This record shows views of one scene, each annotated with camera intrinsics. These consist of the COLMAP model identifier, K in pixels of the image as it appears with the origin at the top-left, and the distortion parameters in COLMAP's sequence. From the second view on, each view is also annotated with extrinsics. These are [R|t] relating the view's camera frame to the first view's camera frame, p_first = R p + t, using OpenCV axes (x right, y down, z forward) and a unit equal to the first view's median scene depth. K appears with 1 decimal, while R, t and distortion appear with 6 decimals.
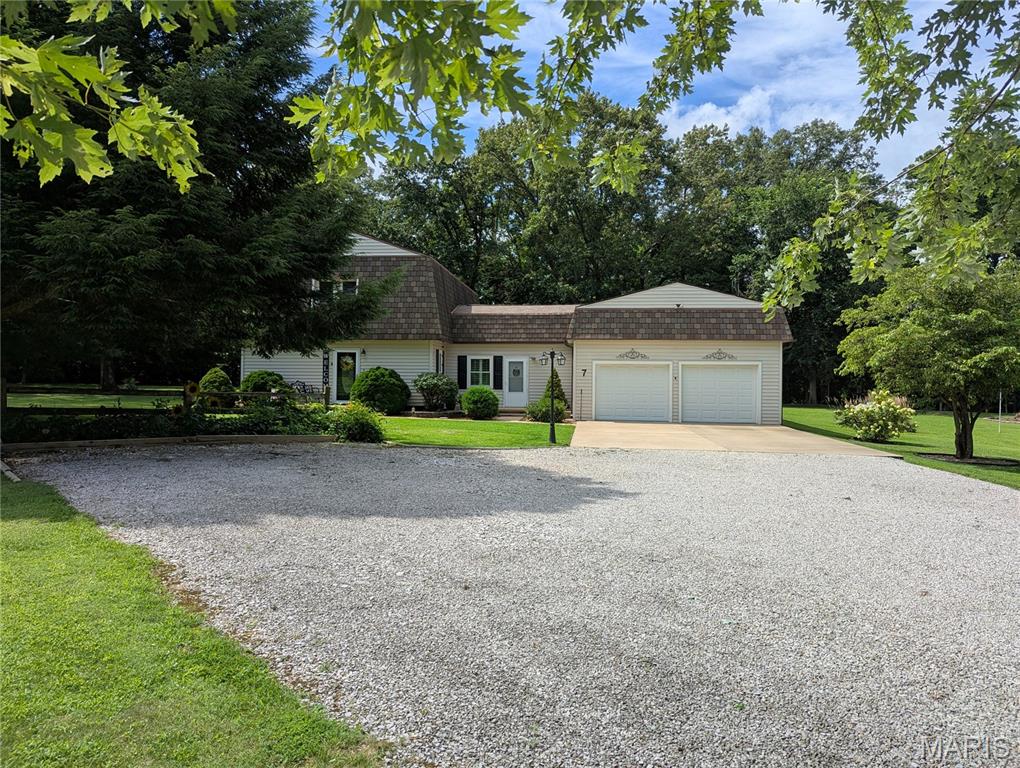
lens RADIAL K [[722.8, 0, 514.7], [0, 722.8, 374.7], [0, 0, 1]] dist [0.025256, -0.002357]
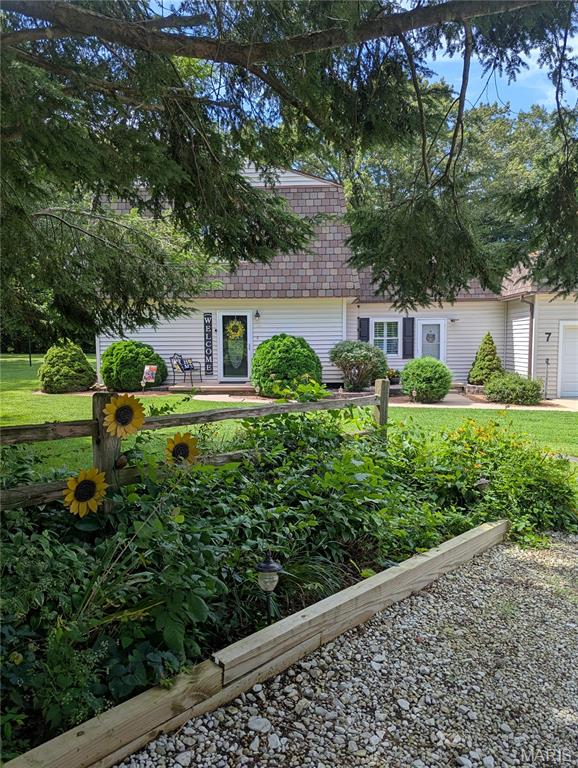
lens RADIAL K [[542.6, 0, 286.7], [0, 542.6, 387.1], [0, 0, 1]] dist [0.013354, 0.000457]
pose [[0.998404, -0.020427, 0.052642, -0.208553], [0.015557, 0.995701, 0.091314, -0.006468], [-0.054281, -0.090349, 0.994430, 0.413278]]
